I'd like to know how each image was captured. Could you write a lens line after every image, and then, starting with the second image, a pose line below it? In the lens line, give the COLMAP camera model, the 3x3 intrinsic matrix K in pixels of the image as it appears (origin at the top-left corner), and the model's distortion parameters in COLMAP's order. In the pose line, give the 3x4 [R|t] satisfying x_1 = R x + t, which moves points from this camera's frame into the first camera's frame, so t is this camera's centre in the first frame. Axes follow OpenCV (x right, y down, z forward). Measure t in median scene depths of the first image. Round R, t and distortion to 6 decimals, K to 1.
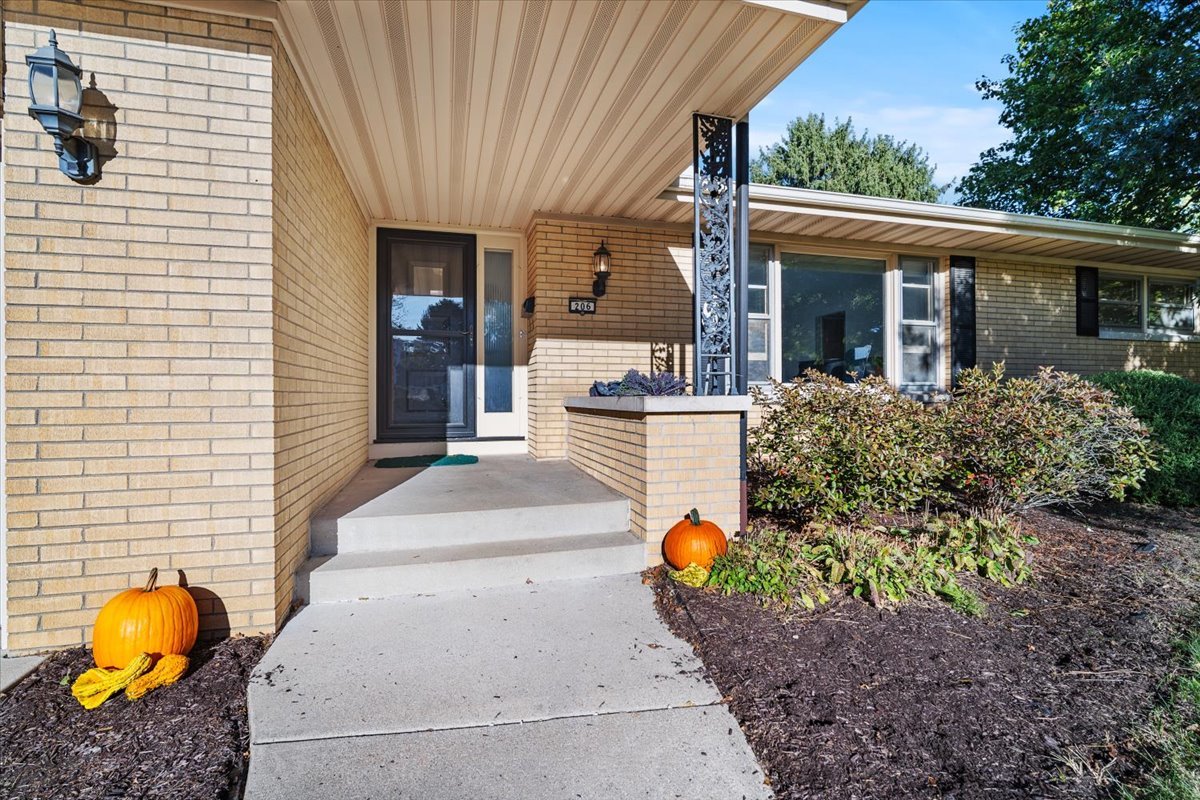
lens RADIAL K [[522.0, 0, 593.7], [0, 522.0, 399.6], [0, 0, 1]] dist [-0.013104, 0.000805]
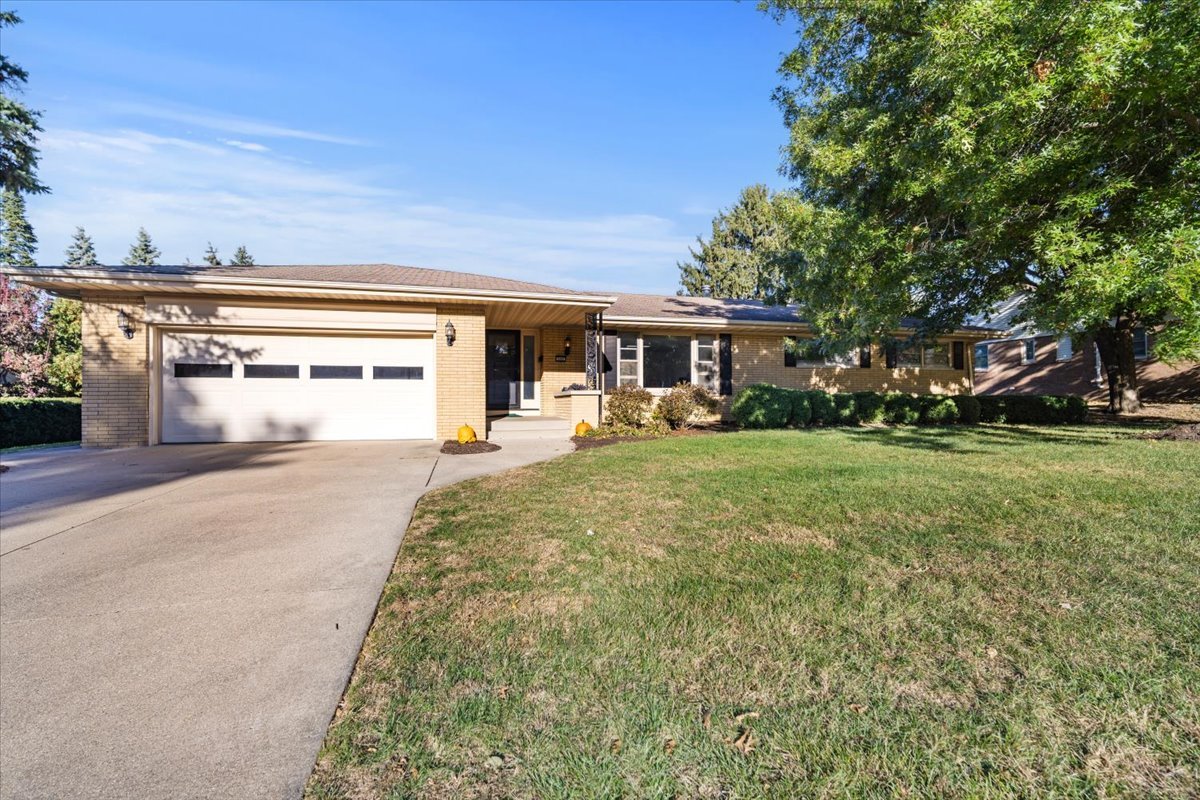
lens RADIAL K [[522.0, 0, 603.1], [0, 522.0, 398.7], [0, 0, 1]] dist [-0.013104, 0.000805]
pose [[0.999970, -0.000121, -0.007760, 0.202872], [-0.000013, 0.999851, -0.017262, 0.067352], [0.007761, 0.017262, 0.999821, -1.566738]]
